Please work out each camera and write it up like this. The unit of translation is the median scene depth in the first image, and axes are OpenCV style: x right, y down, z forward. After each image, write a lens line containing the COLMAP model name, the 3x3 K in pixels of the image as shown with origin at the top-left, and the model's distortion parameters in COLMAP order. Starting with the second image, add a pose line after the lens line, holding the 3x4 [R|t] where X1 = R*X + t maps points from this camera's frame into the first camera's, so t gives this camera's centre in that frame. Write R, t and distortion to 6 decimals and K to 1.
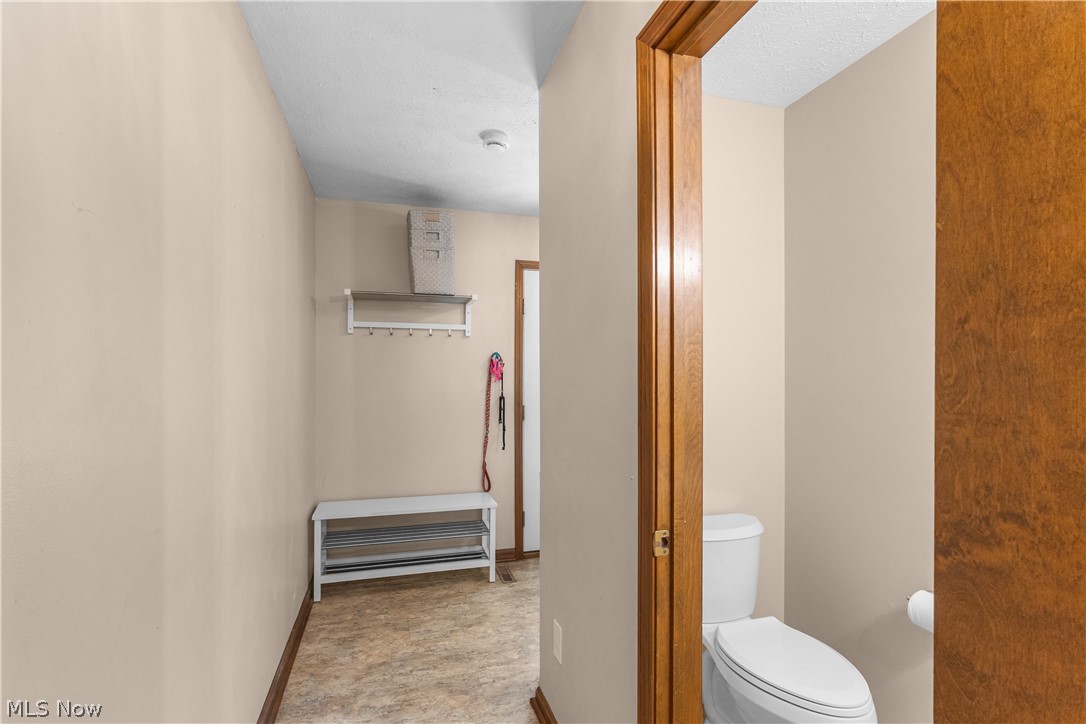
lens RADIAL K [[504.9, 0, 544.8], [0, 504.9, 366.5], [0, 0, 1]] dist [-0.007468, 0.004050]
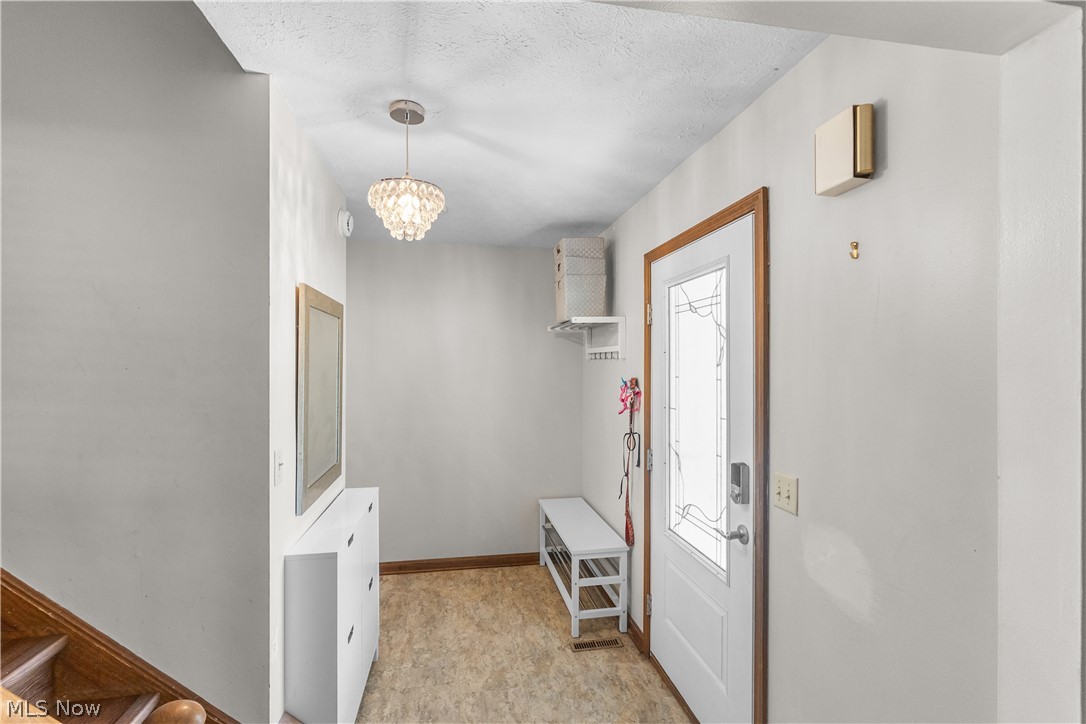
lens RADIAL K [[504.9, 0, 547.2], [0, 504.9, 364.1], [0, 0, 1]] dist [-0.007468, 0.004050]
pose [[-0.099796, -0.004948, -0.994996, 0.971155], [0.010854, 0.999923, -0.006061, -0.060850], [0.994949, -0.011405, -0.099735, 1.289579]]
